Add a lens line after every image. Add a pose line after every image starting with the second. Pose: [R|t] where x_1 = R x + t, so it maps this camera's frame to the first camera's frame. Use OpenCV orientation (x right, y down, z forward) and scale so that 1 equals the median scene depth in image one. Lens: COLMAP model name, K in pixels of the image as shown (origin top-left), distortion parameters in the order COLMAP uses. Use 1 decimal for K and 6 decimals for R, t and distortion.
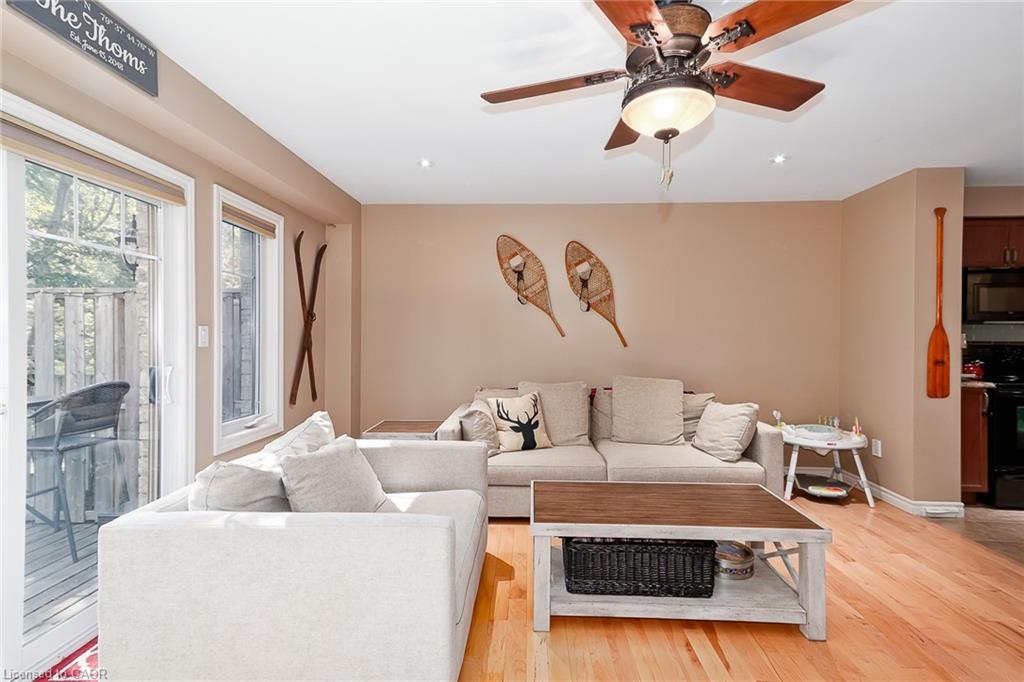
lens RADIAL K [[480.0, 0, 497.7], [0, 480.0, 338.0], [0, 0, 1]] dist [0.021386, 0.000015]
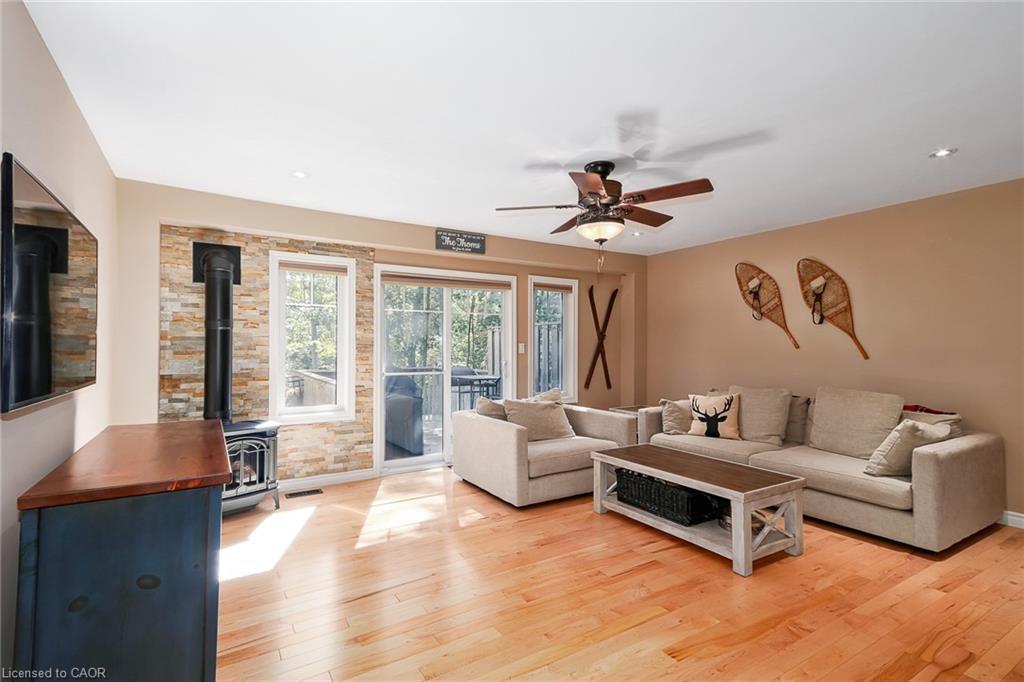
lens RADIAL K [[467.1, 0, 512.0], [0, 467.1, 341.0], [0, 0, 1]] dist [0.028604, 0.000084]
pose [[0.569557, -0.013029, -0.821848, 0.788679], [-0.001639, 0.999854, -0.016987, -0.000725], [0.821950, 0.011022, 0.569453, -0.151933]]
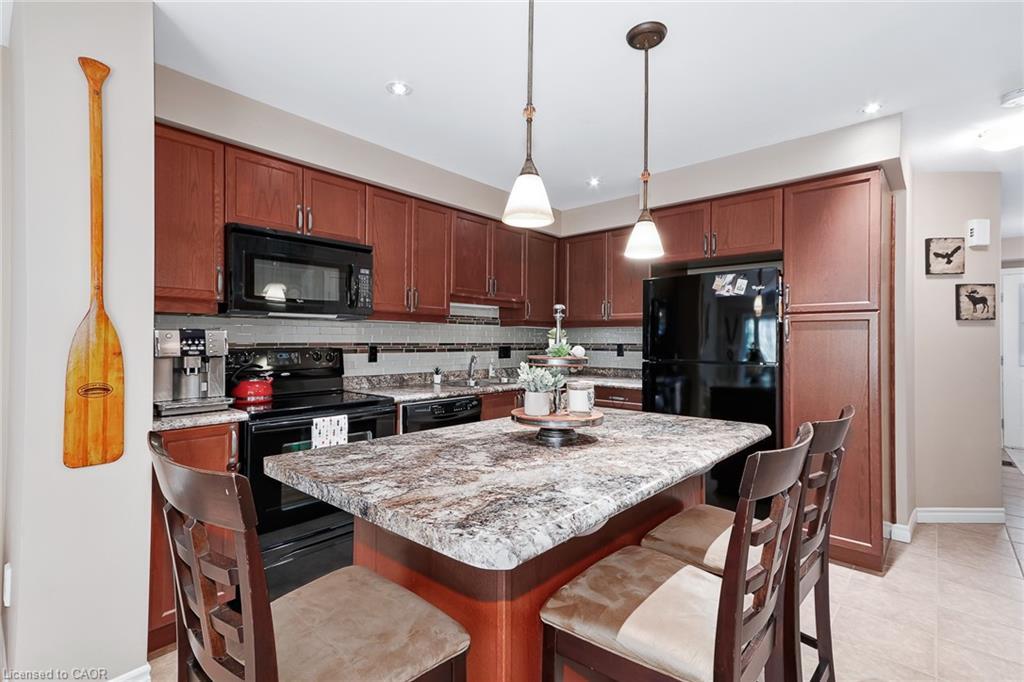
lens RADIAL K [[486.0, 0, 509.5], [0, 486.0, 336.4], [0, 0, 1]] dist [0.032423, 0.000492]
pose [[0.631336, 0.001649, 0.775507, 0.767021], [0.001914, 0.999991, -0.003685, 0.001277], [-0.775507, 0.003811, 0.631328, 0.378020]]
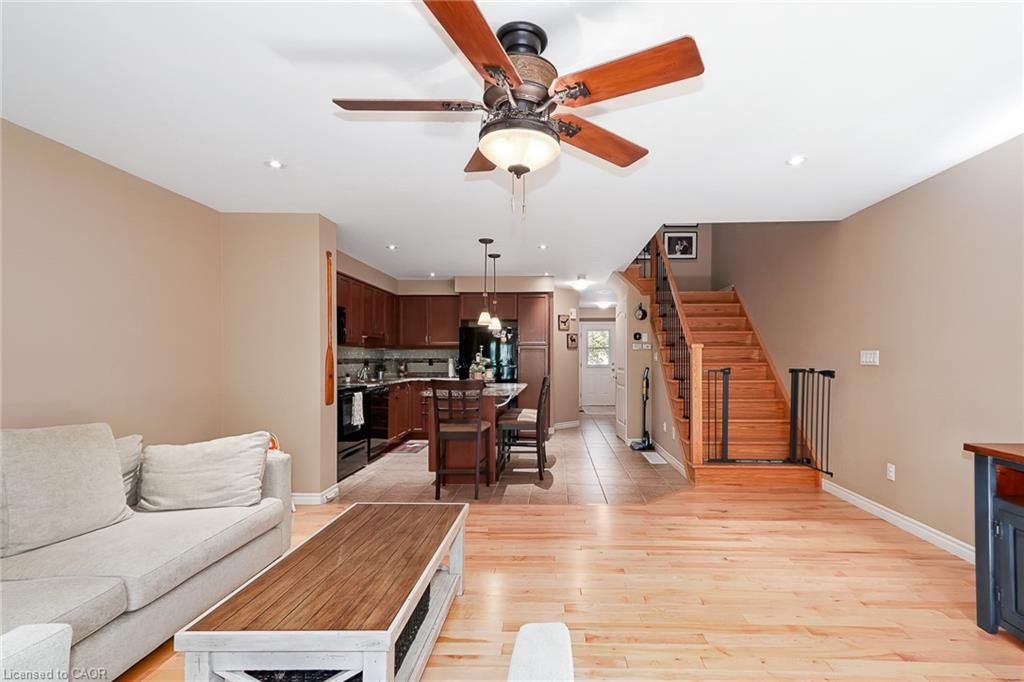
lens RADIAL K [[496.1, 0, 556.7], [0, 496.1, 358.0], [0, 0, 1]] dist [0.032792, 0.000082]
pose [[-0.037763, -0.009913, 0.999238, -0.381724], [0.002510, 0.999947, 0.010015, -0.007085], [-0.999284, 0.002886, -0.037736, 0.460653]]
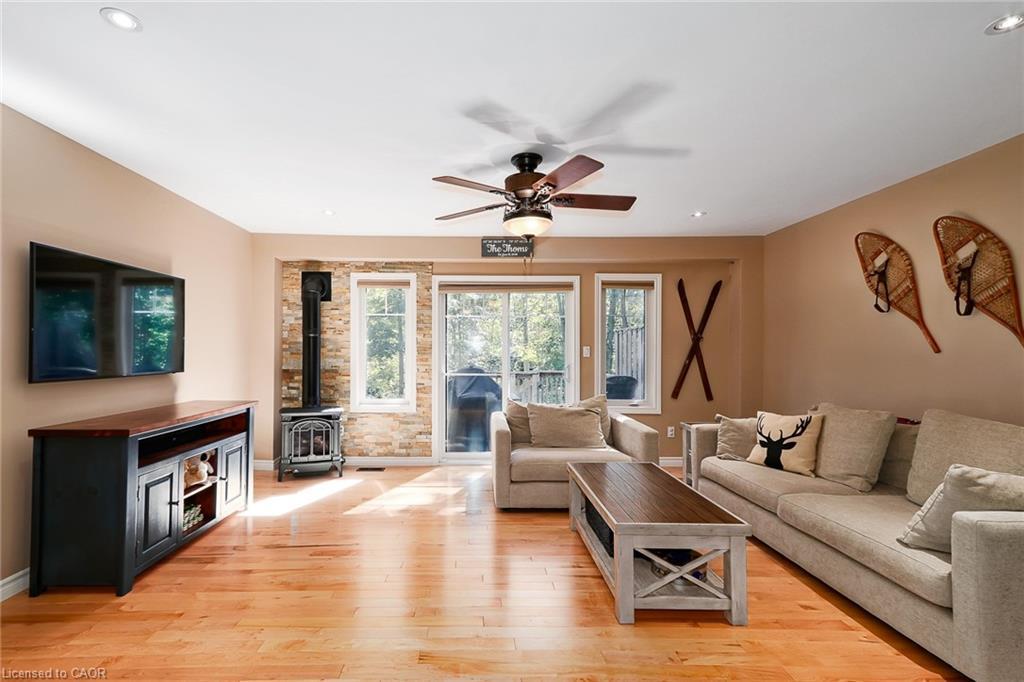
lens RADIAL K [[475.1, 0, 493.9], [0, 475.1, 346.9], [0, 0, 1]] dist [0.022303, -0.000505]
pose [[0.066879, -0.011502, -0.997695, 0.998244], [-0.006933, 0.999904, -0.011992, 0.001902], [0.997737, 0.007719, 0.066793, 0.364083]]
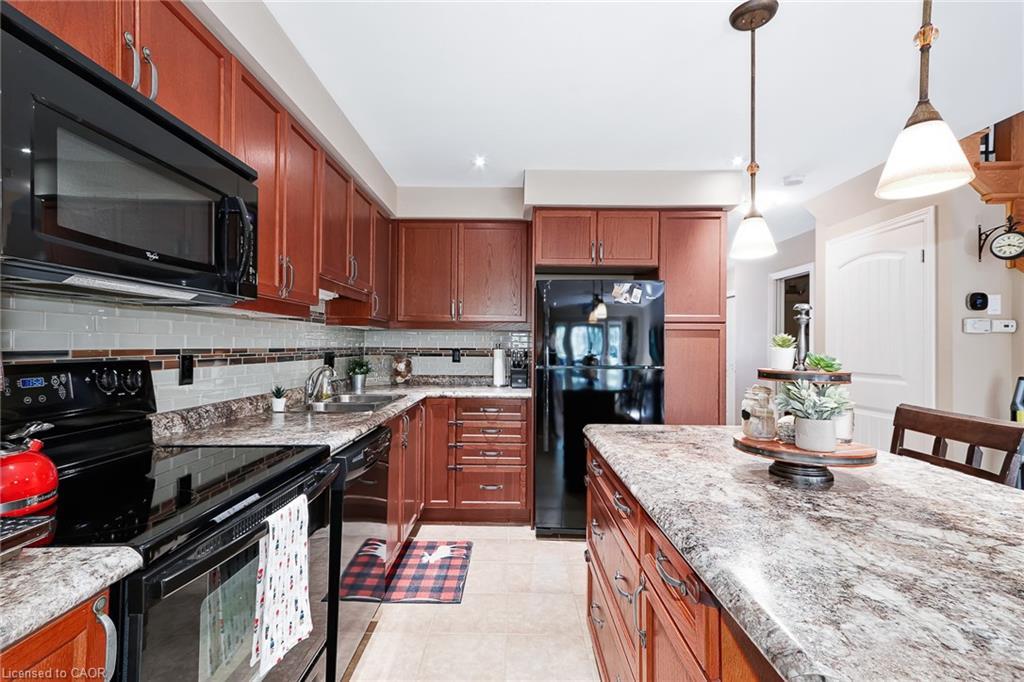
lens RADIAL K [[474.8, 0, 518.1], [0, 474.8, 340.6], [0, 0, 1]] dist [0.033545, 0.000271]
pose [[-0.048664, 0.001834, 0.998814, 0.806812], [-0.007226, 0.999971, -0.002188, -0.000579], [-0.998789, -0.007324, -0.048649, 0.863497]]
